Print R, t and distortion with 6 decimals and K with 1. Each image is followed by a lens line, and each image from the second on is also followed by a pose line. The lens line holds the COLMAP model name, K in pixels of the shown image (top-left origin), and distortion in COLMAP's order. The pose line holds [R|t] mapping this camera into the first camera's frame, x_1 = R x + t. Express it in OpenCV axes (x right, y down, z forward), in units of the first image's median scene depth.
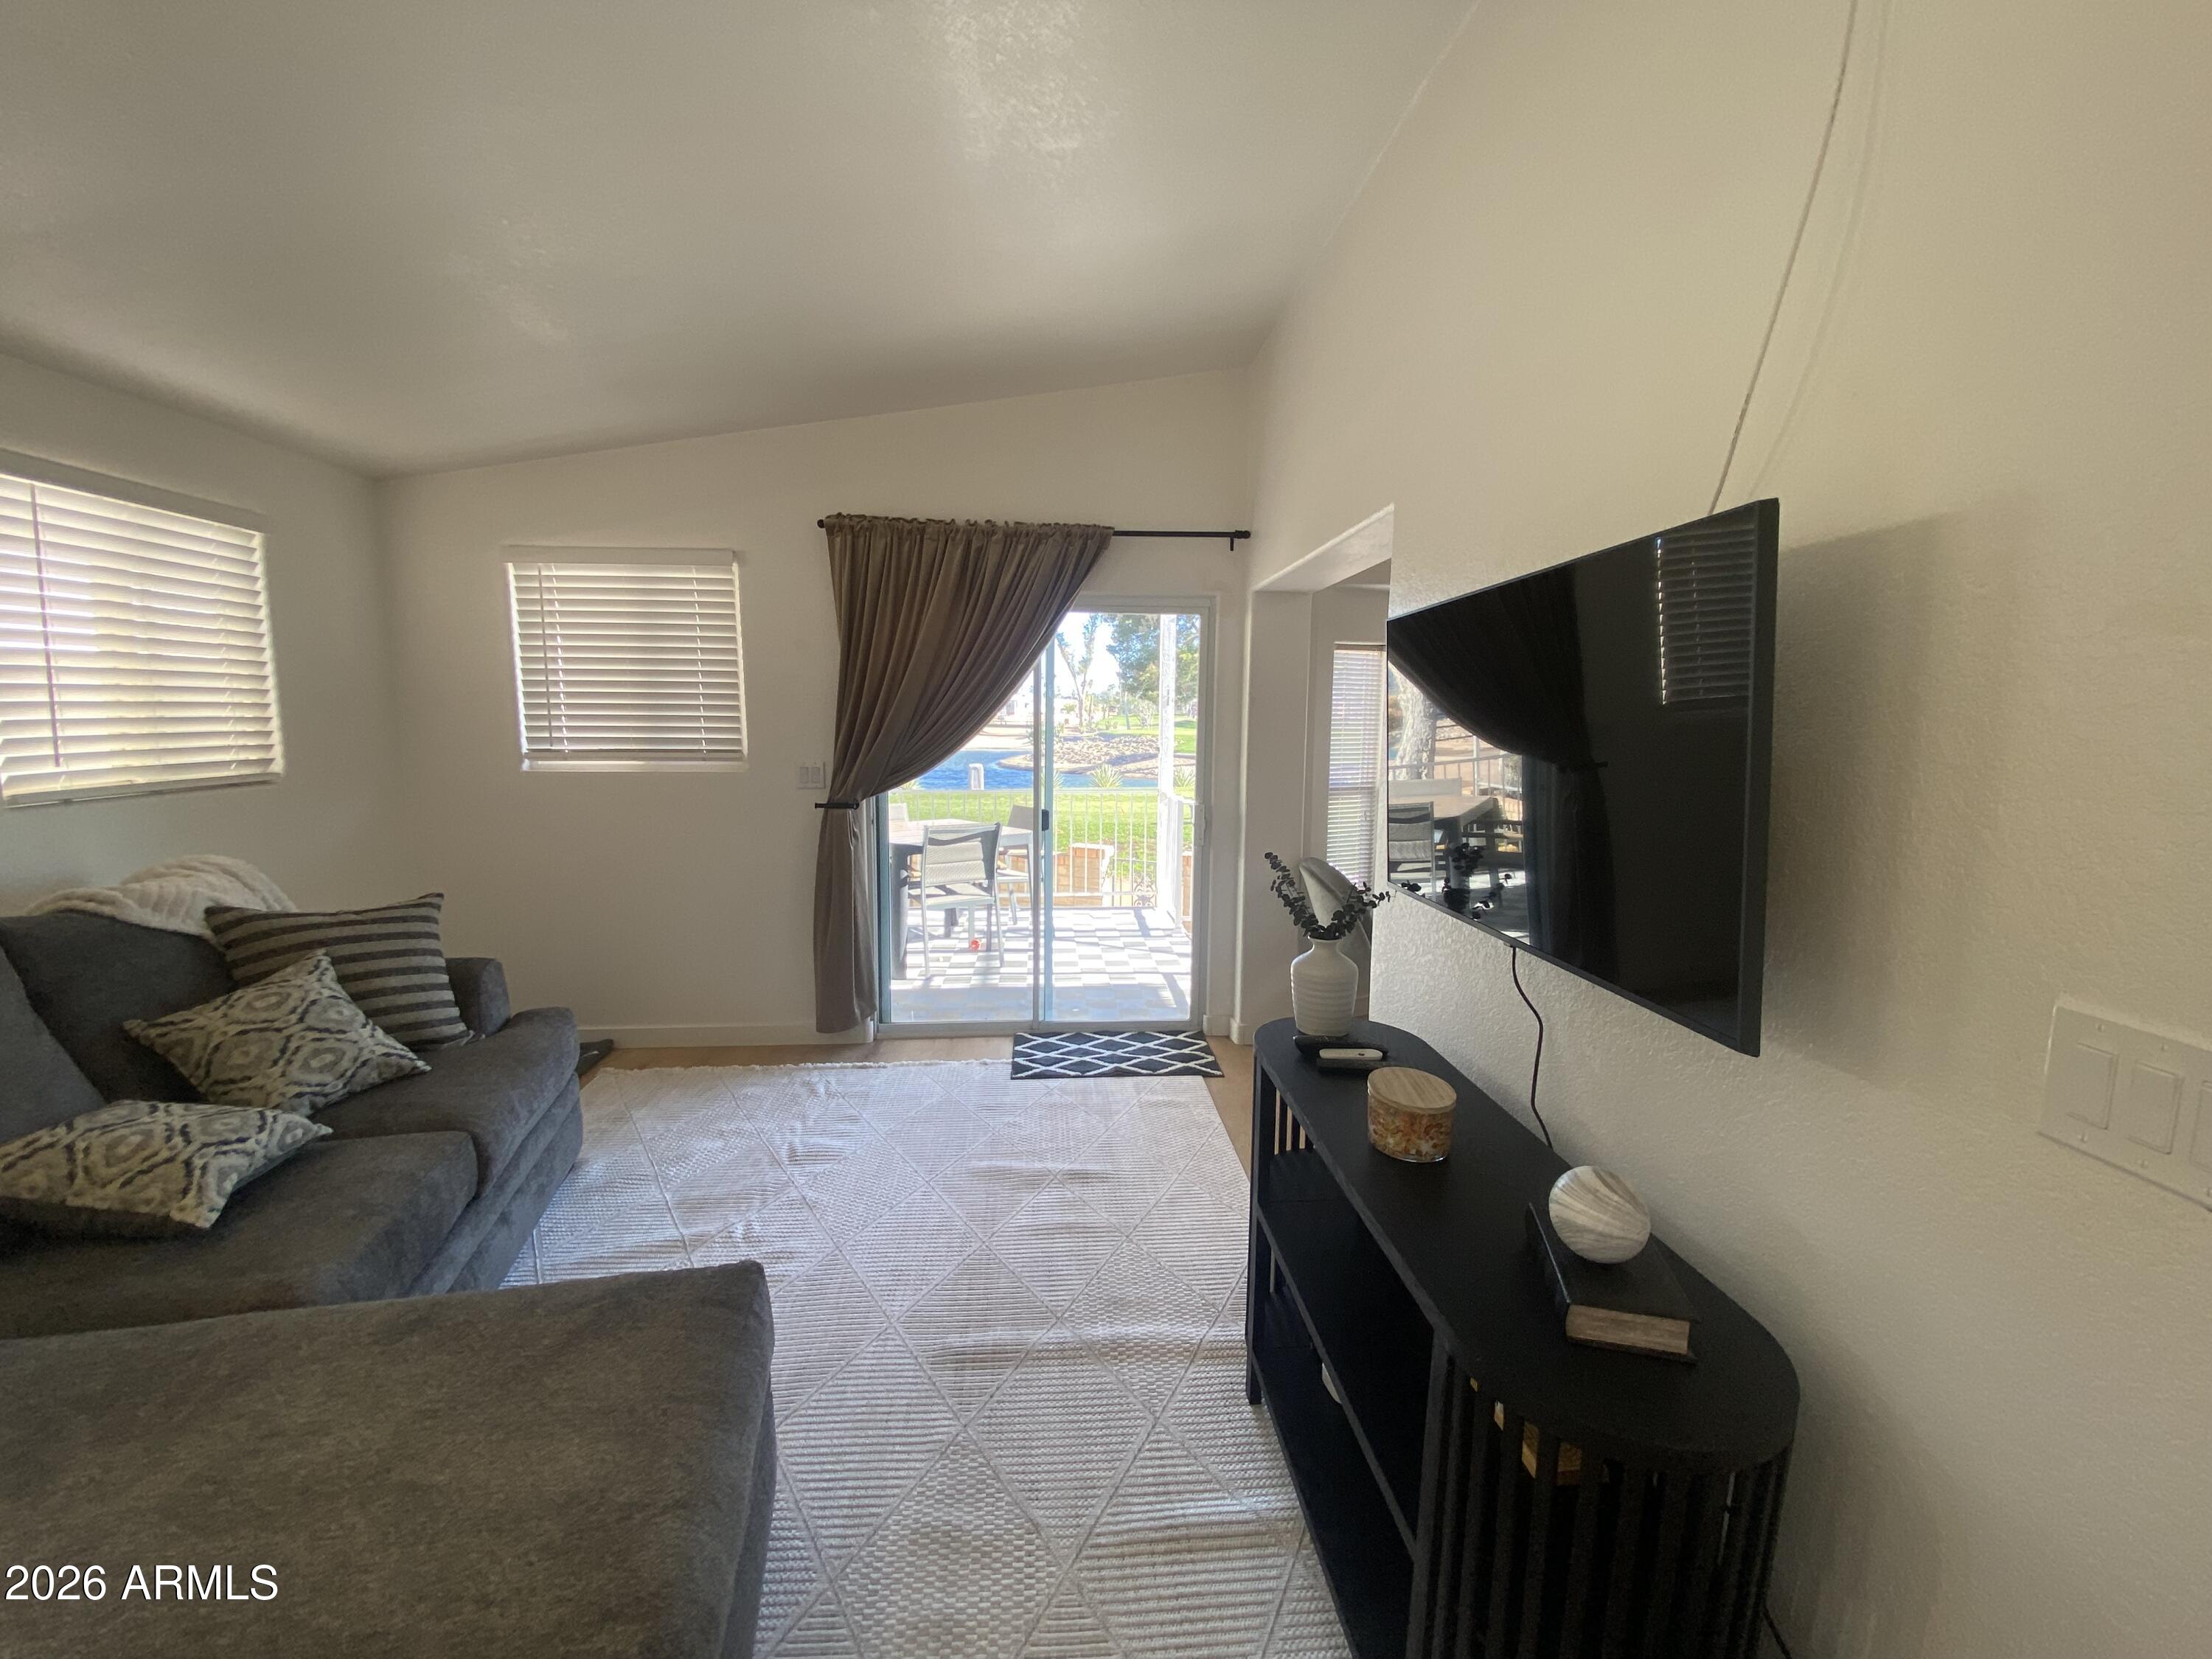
lens RADIAL K [[883.8, 0, 1106.0], [0, 883.8, 829.5], [0, 0, 1]] dist [0.031026, -0.028862]
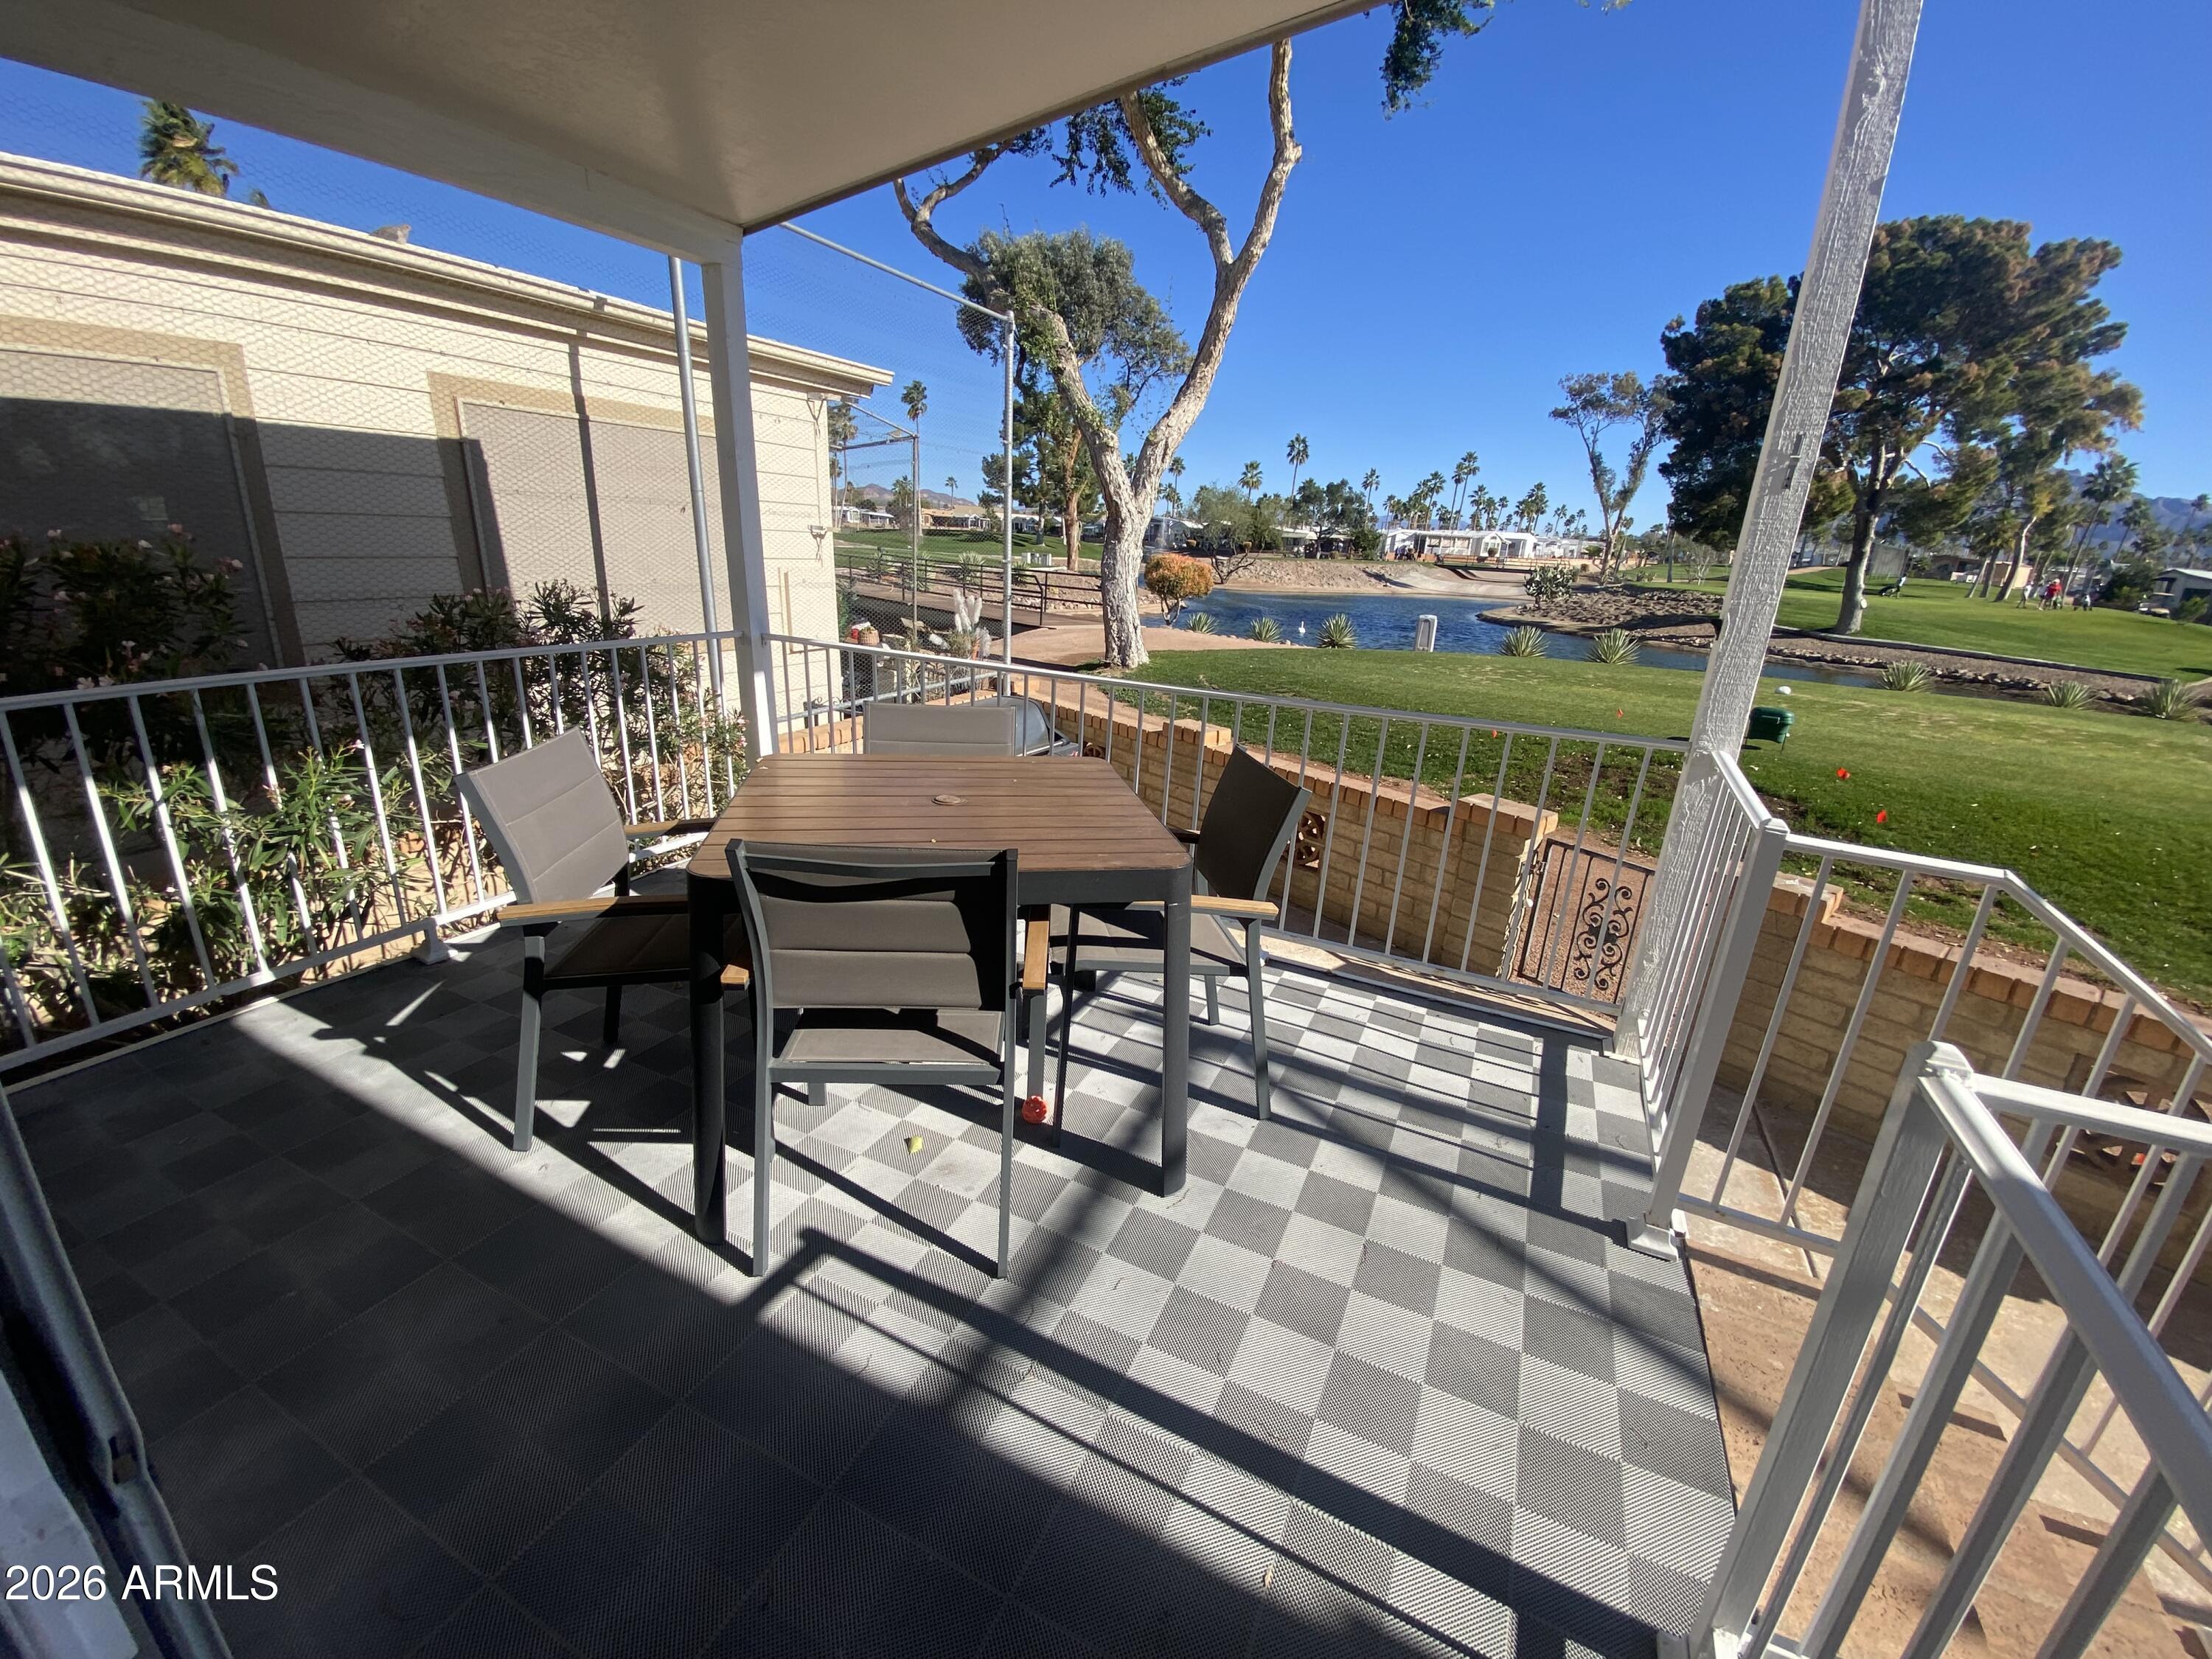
lens RADIAL K [[896.0, 0, 1090.4], [0, 896.0, 834.9], [0, 0, 1]] dist [0.000524, -0.013126]
pose [[0.860009, 0.191064, -0.473158, 0.050061], [-0.103979, 0.973417, 0.204079, -0.104620], [0.499572, -0.126311, 0.857014, 1.045771]]
